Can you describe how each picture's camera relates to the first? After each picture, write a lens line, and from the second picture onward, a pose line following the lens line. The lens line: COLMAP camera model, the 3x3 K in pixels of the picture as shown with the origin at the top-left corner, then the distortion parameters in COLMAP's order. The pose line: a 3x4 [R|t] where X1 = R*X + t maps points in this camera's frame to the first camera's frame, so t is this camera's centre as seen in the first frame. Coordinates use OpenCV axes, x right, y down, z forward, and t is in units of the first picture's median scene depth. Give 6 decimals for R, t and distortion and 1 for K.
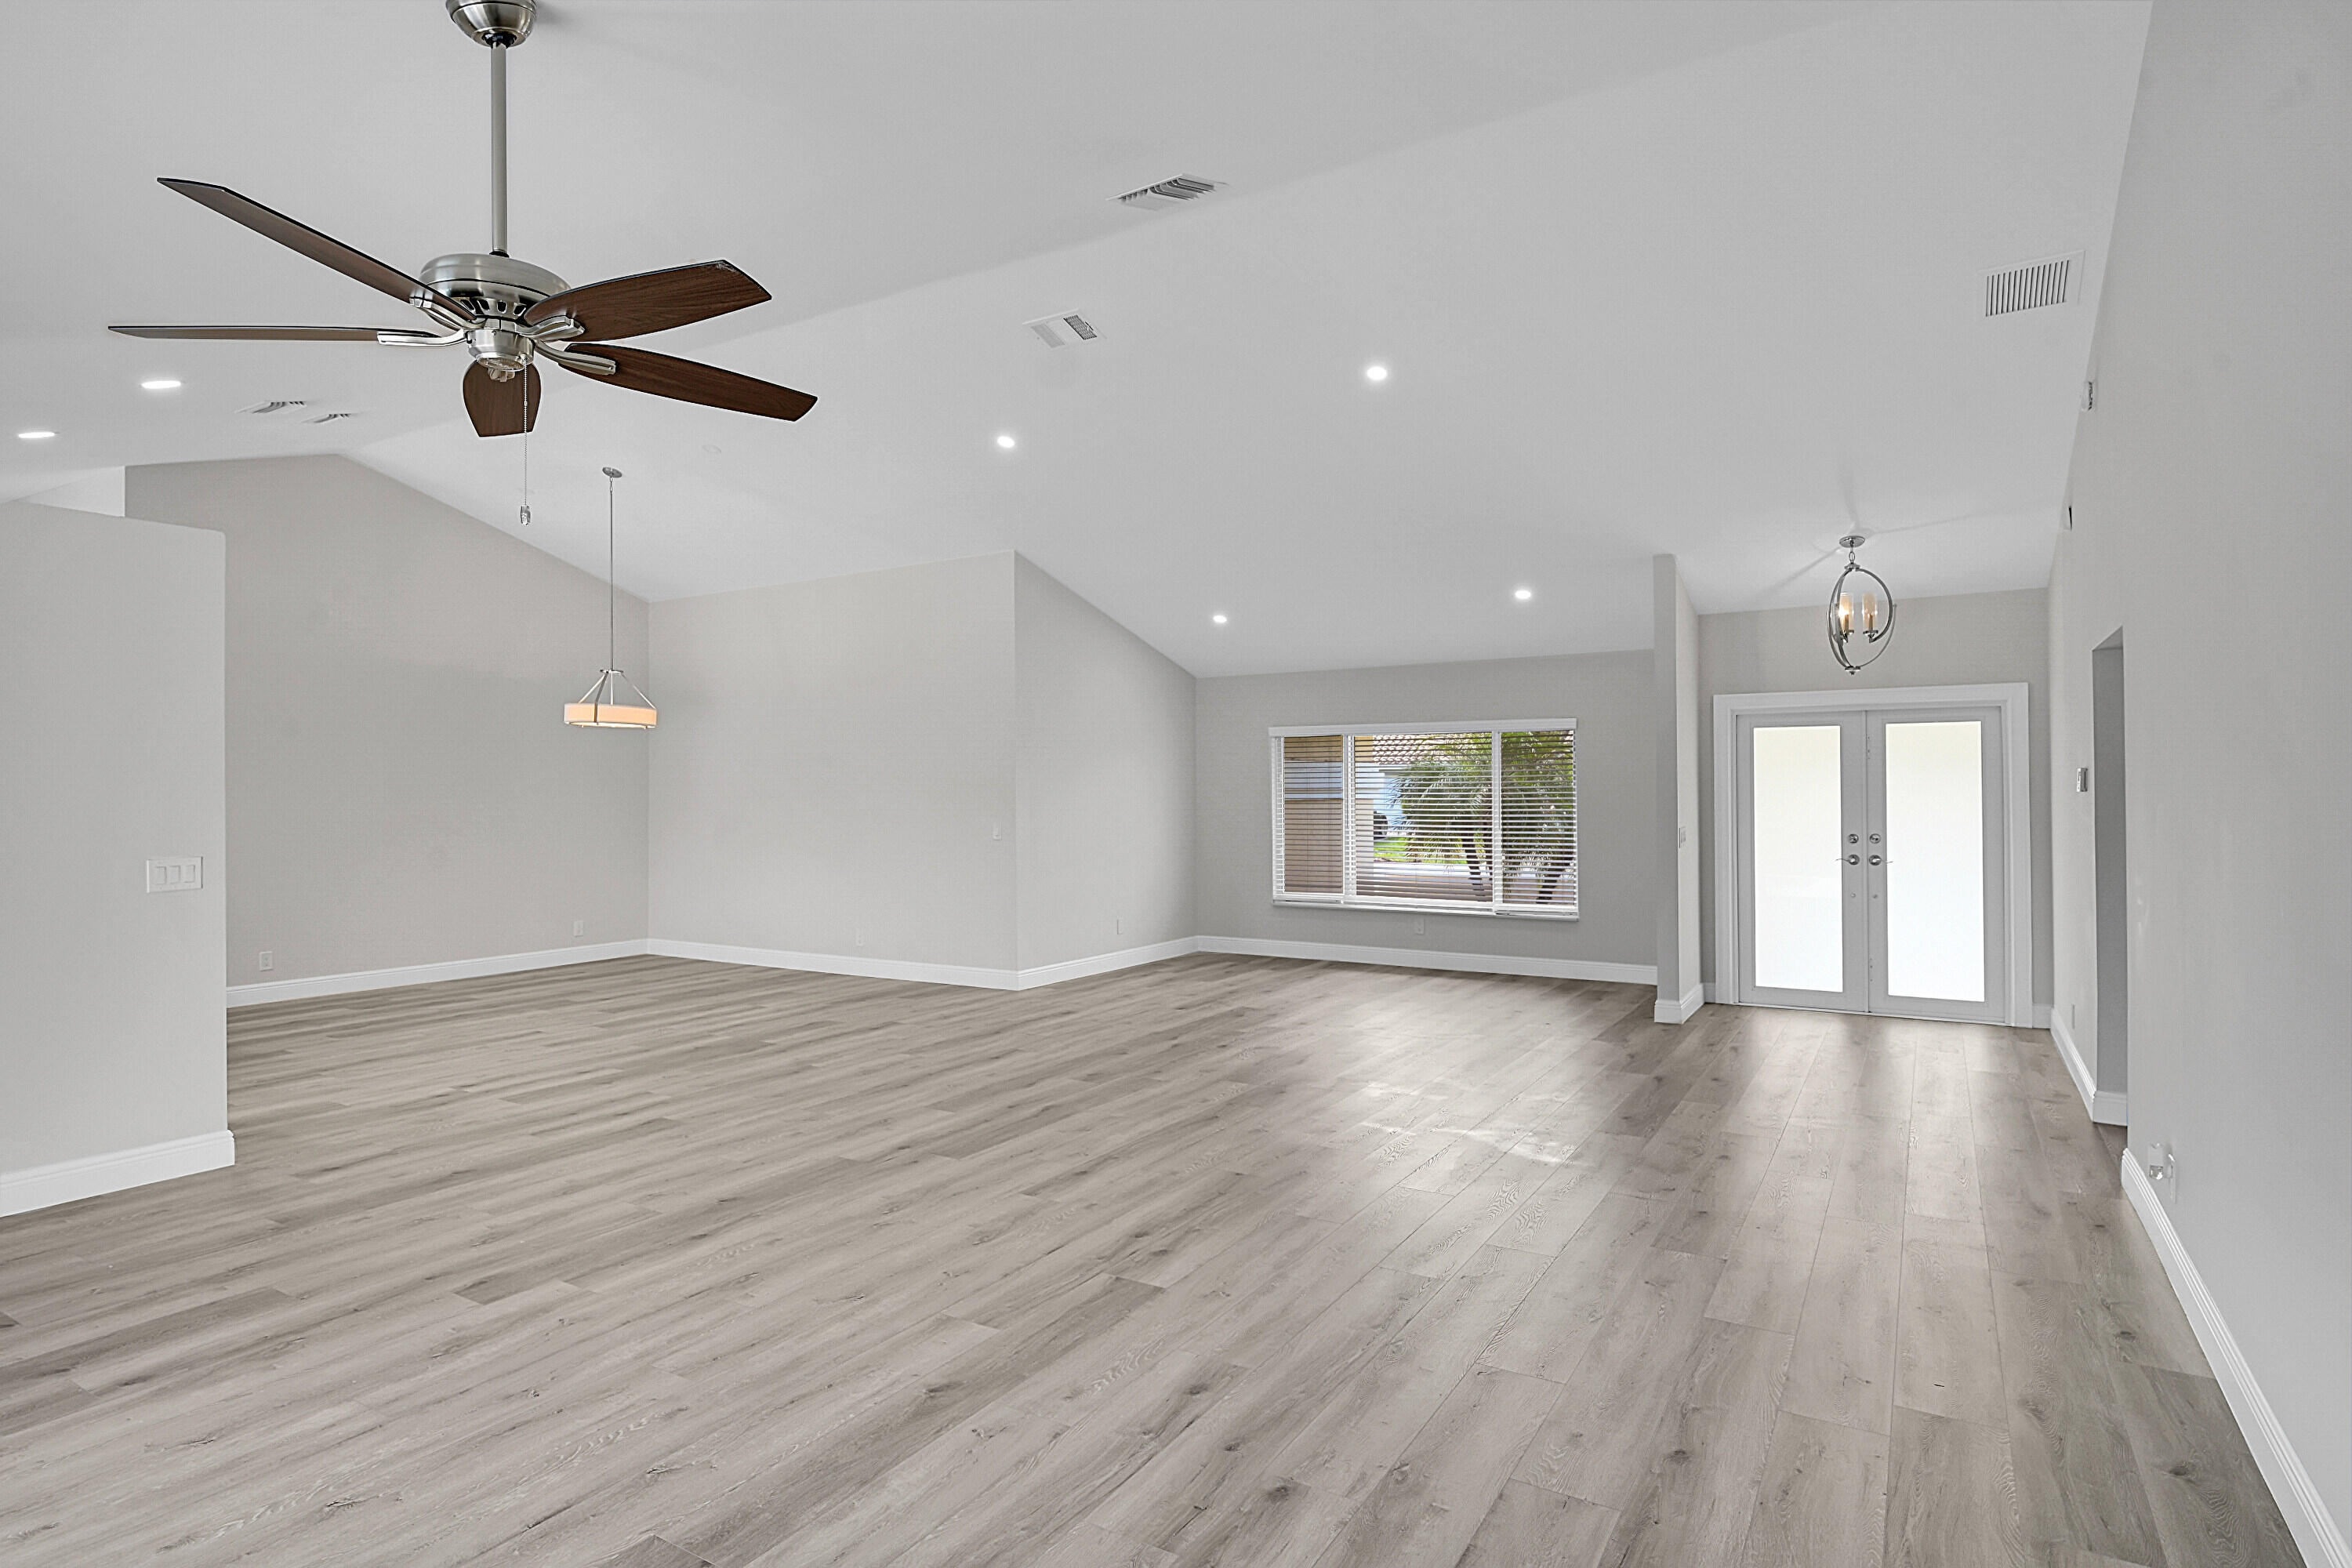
lens RADIAL K [[1234.4, 0, 1175.3], [0, 1234.4, 774.3], [0, 0, 1]] dist [-0.020562, -0.000322]
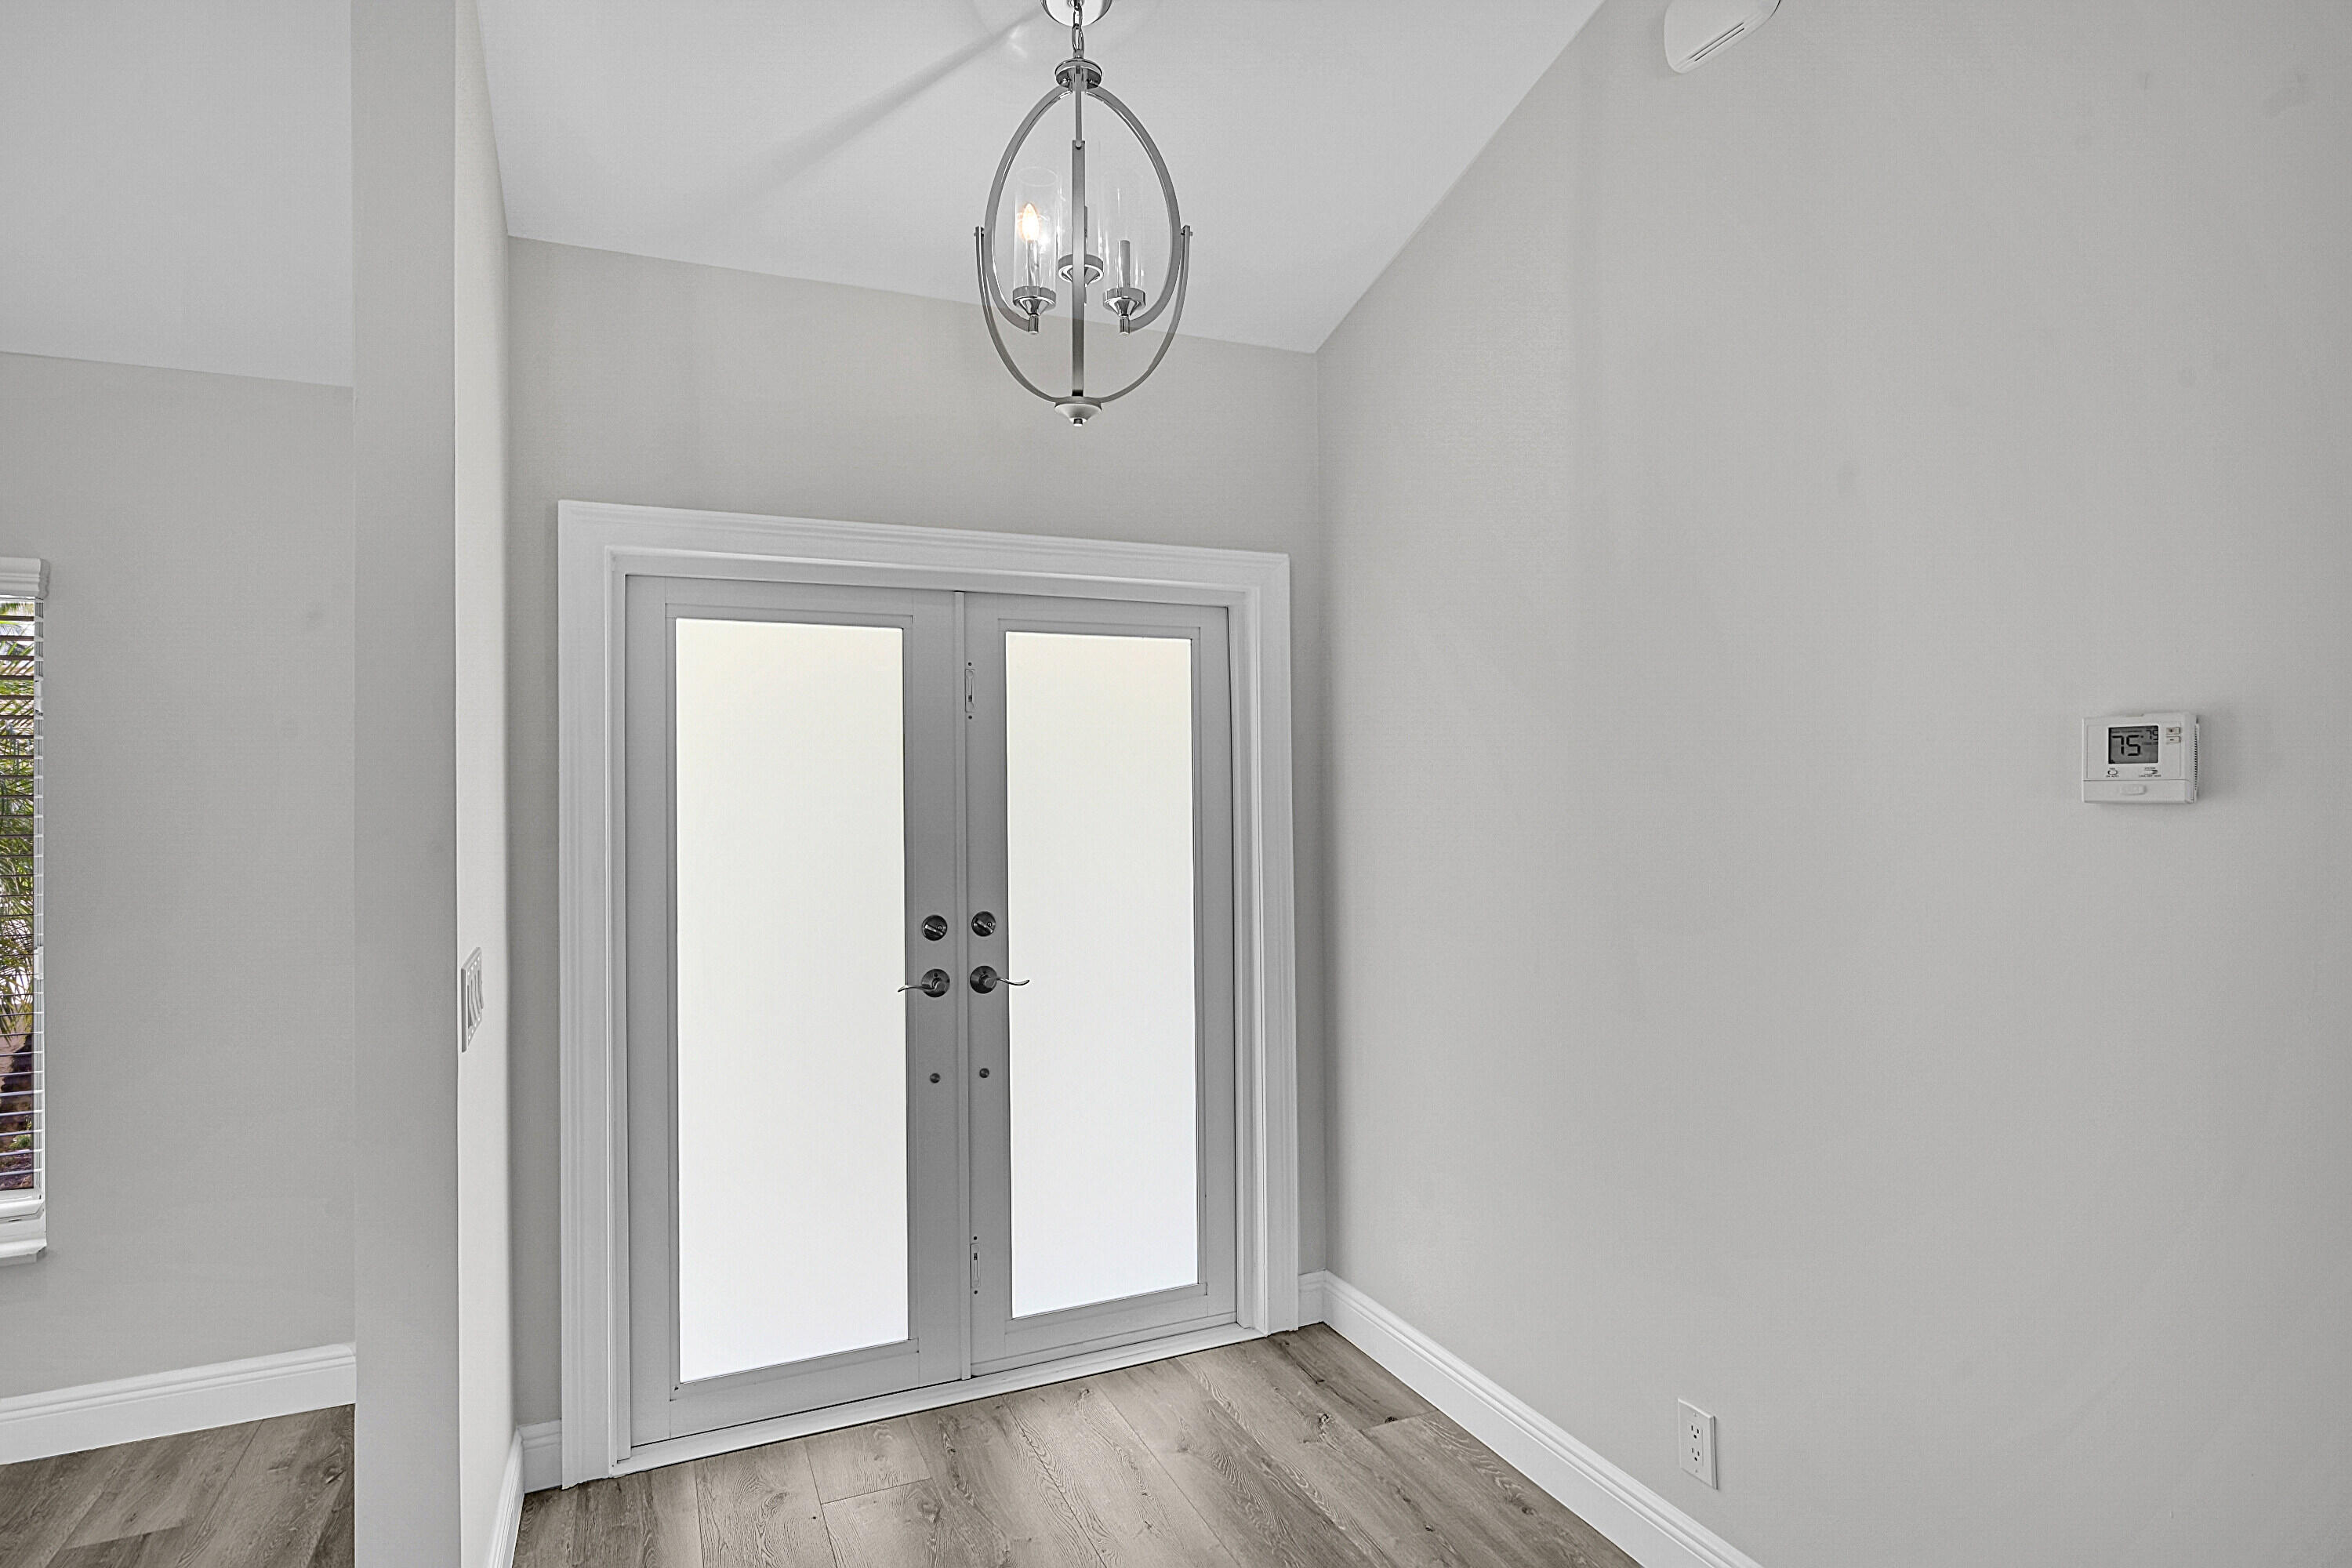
lens RADIAL K [[1234.4, 0, 1175.1], [0, 1234.4, 768.3], [0, 0, 1]] dist [-0.020562, -0.000322]
pose [[0.570593, 0.007096, 0.821202, 0.285666], [-0.003816, 0.999975, -0.005989, 0.005594], [-0.821224, 0.000283, 0.570606, 0.728040]]
